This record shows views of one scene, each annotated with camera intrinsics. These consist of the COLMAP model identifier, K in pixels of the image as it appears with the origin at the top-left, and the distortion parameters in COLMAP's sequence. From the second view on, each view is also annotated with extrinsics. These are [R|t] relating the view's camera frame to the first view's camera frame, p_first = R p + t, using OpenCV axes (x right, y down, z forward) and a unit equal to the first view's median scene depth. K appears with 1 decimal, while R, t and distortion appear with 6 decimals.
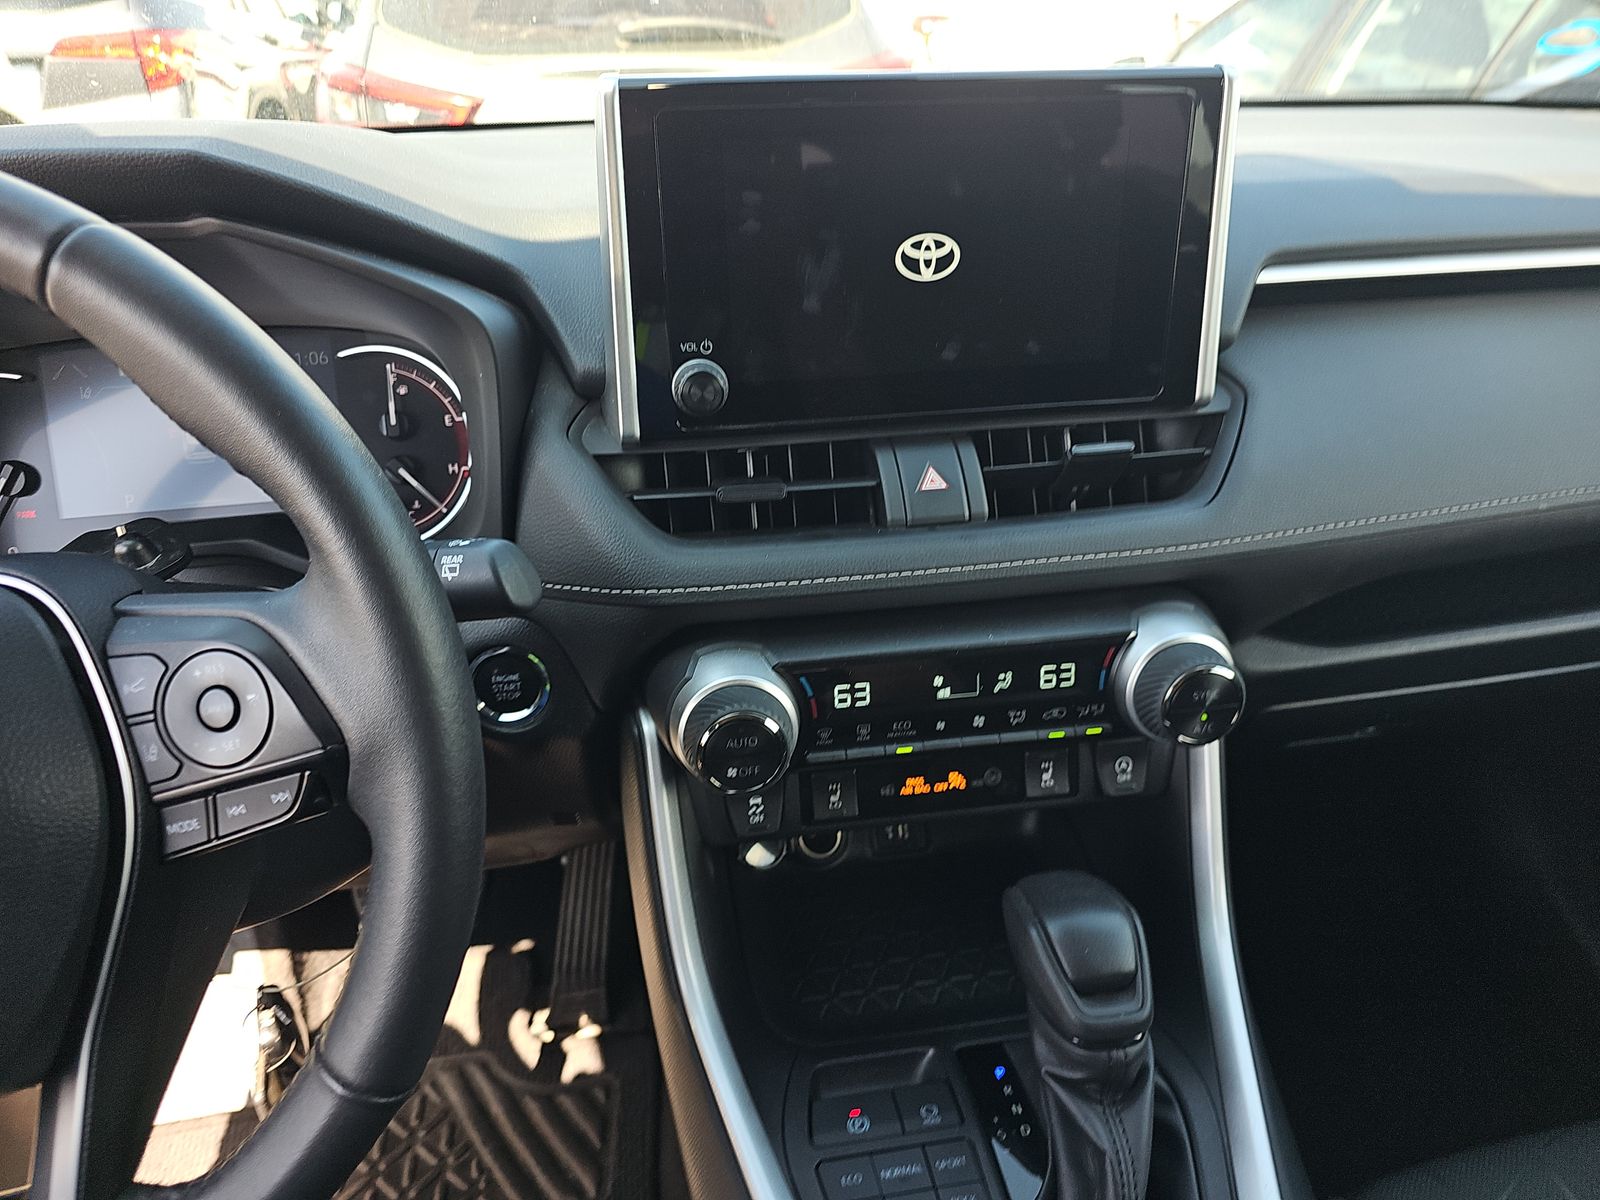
lens RADIAL K [[1143.6, 0, 771.0], [0, 1143.6, 601.7], [0, 0, 1]] dist [0.050076, -0.057586]
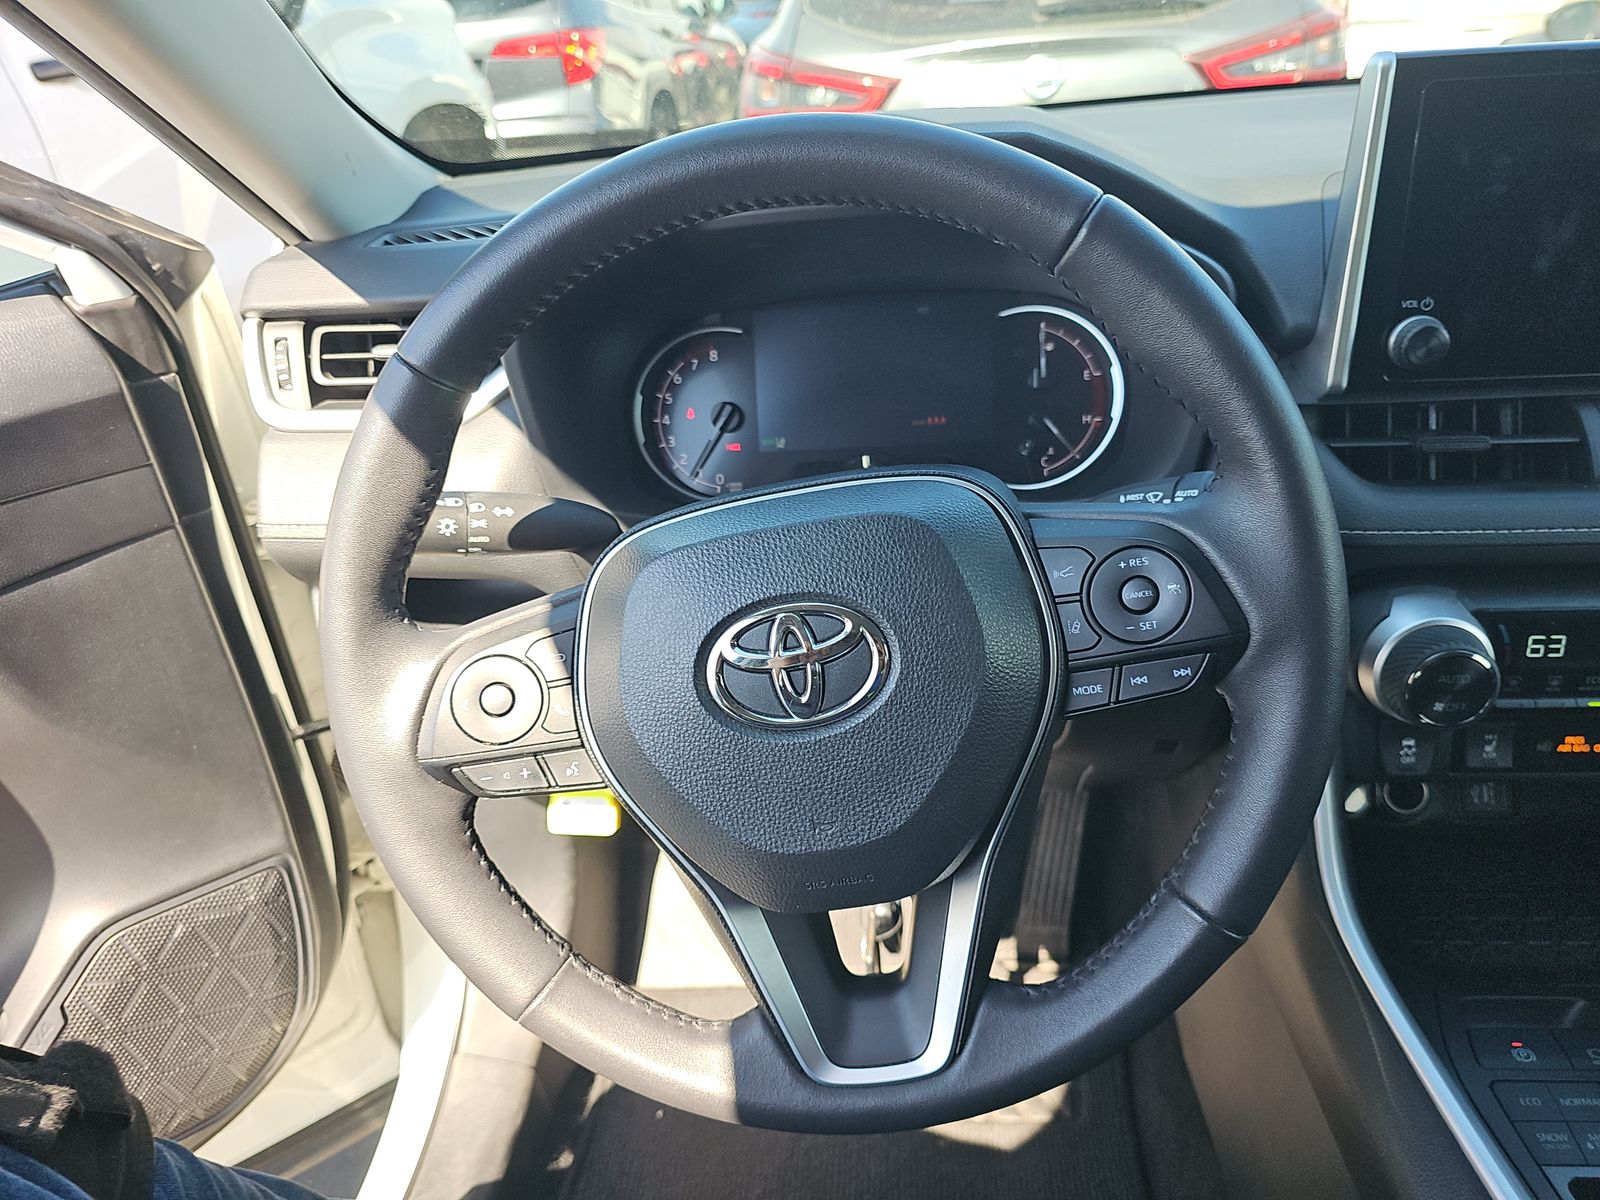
lens RADIAL K [[1143.6, 0, 771.0], [0, 1143.6, 601.7], [0, 0, 1]] dist [0.050076, -0.057586]
pose [[0.969432, 0.067034, -0.236024, -0.337176], [-0.062810, 0.997703, 0.025379, 0.055743], [0.237183, -0.009778, 0.971416, -0.158596]]
